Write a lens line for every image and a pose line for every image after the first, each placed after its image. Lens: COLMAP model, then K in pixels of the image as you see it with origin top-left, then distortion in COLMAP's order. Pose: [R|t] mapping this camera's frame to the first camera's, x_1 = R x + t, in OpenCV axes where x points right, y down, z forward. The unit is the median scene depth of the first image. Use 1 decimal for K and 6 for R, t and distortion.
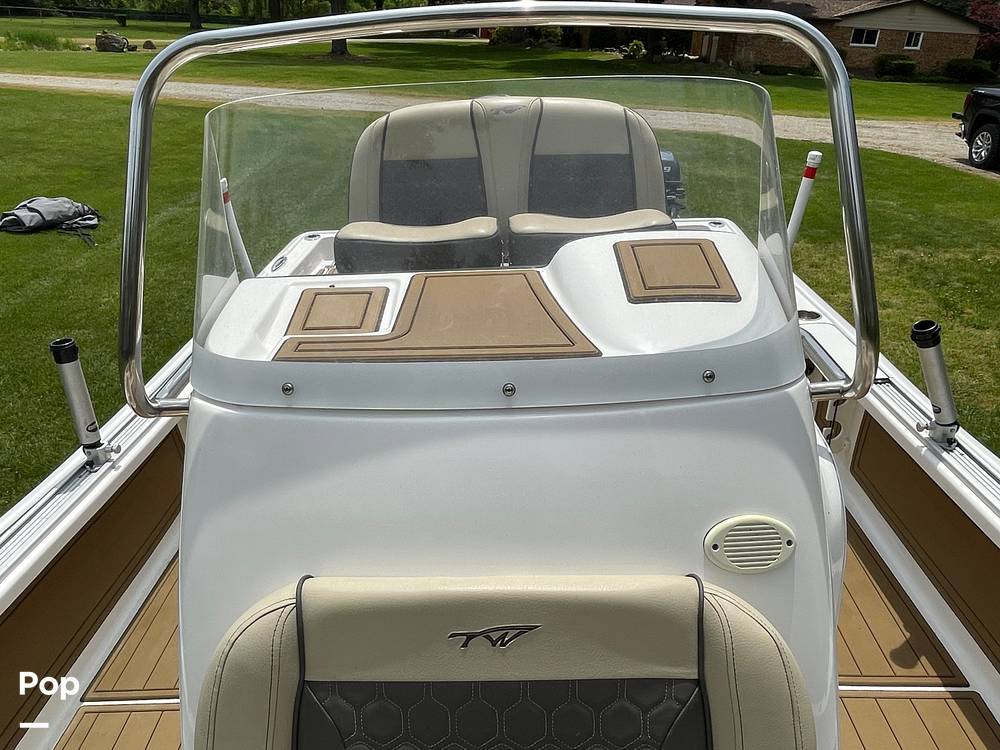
lens RADIAL K [[773.5, 0, 500.0], [0, 773.5, 375.0], [0, 0, 1]] dist [0.001666, 0.003216]
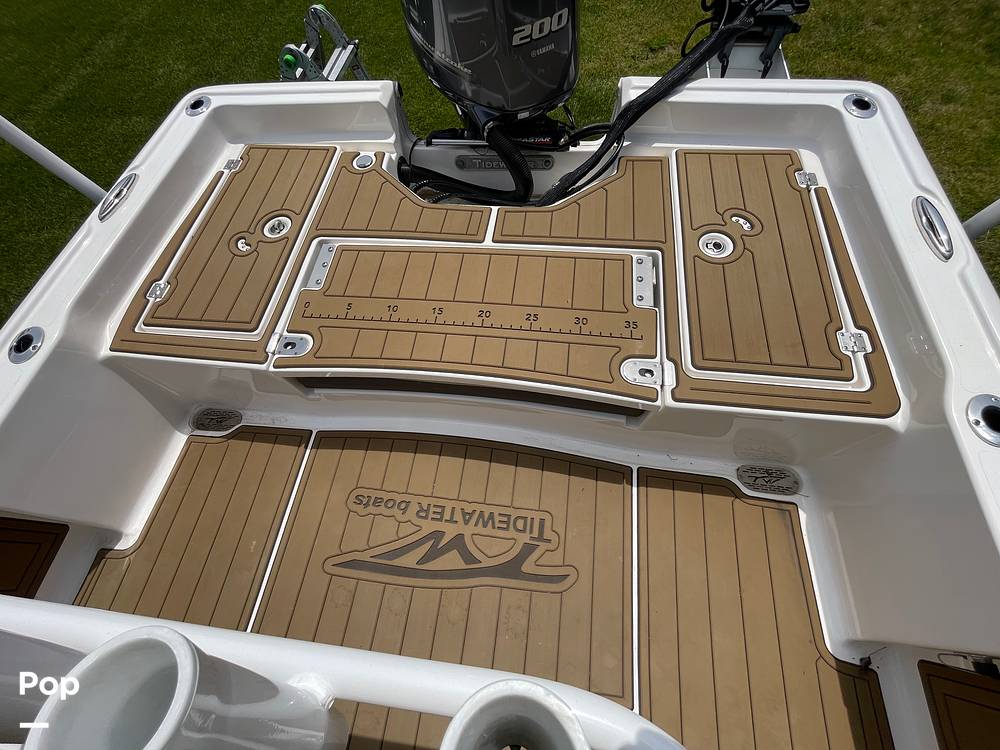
lens RADIAL K [[407.8, 0, 500.0], [0, 407.8, 375.0], [0, 0, 1]] dist [-0.001168, -0.000366]
pose [[0.993134, 0.081782, -0.083648, 0.080581], [-0.011320, 0.778866, 0.627089, -0.275743], [0.116435, -0.621836, 0.774443, 0.766531]]
